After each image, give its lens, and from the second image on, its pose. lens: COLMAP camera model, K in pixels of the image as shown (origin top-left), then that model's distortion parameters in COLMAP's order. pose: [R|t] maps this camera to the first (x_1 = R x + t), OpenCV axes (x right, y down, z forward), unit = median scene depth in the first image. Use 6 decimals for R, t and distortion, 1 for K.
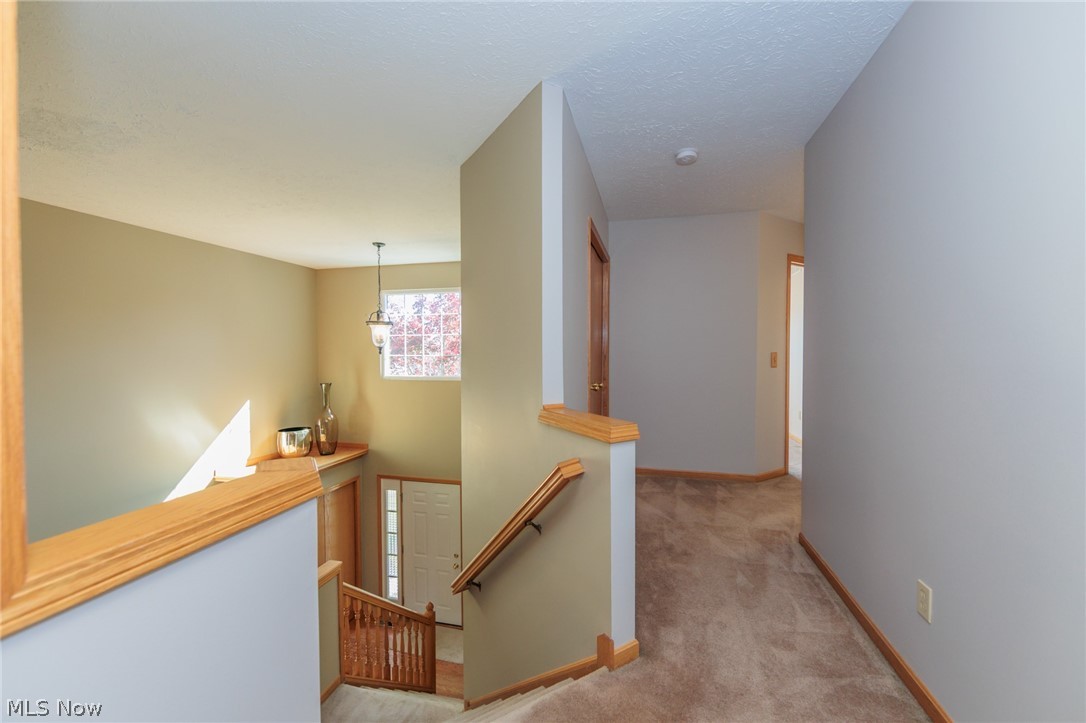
lens RADIAL K [[423.5, 0, 530.2], [0, 423.5, 358.3], [0, 0, 1]] dist [-0.000893, -0.000312]
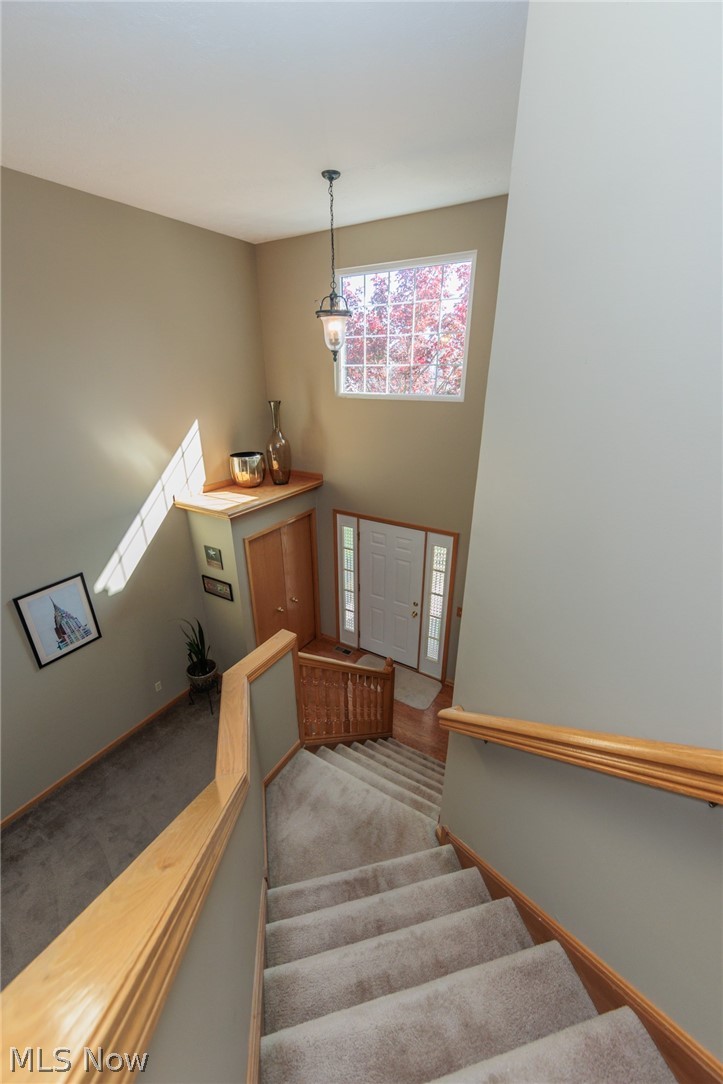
lens RADIAL K [[422.7, 0, 345.4], [0, 422.7, 547.4], [0, 0, 1]] dist [-0.000893, -0.000312]
pose [[0.951905, 0.113861, -0.284451, -0.072998], [0.002548, 0.925413, 0.378952, 0.009269], [0.306382, -0.361451, 0.880615, 0.192651]]
